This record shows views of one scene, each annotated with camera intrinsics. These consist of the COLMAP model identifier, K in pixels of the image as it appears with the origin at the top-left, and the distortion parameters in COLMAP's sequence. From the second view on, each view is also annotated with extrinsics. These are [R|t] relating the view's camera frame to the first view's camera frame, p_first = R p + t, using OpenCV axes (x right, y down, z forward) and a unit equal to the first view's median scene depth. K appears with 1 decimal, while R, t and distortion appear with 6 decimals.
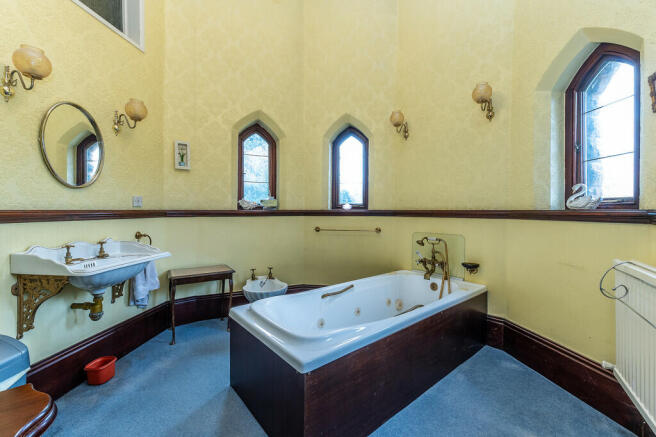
lens RADIAL K [[267.2, 0, 327.1], [0, 267.2, 215.3], [0, 0, 1]] dist [-0.002040, 0.000498]
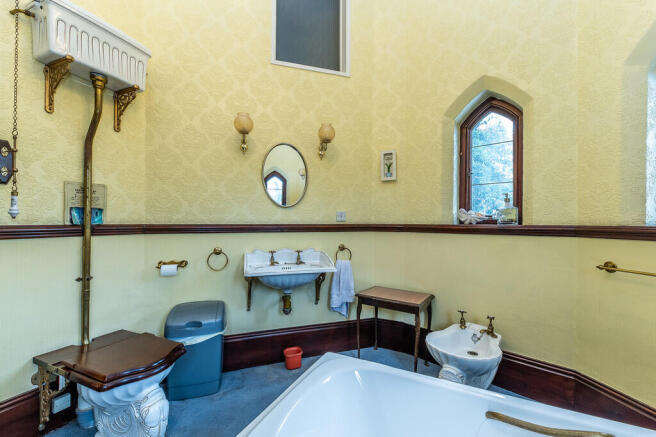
lens RADIAL K [[267.2, 0, 327.3], [0, 267.2, 221.1], [0, 0, 1]] dist [-0.002040, 0.000498]
pose [[0.424580, -0.008419, -0.905351, 0.212625], [-0.021300, 0.999587, -0.019284, -0.009095], [0.905140, 0.027472, 0.424225, 0.423030]]
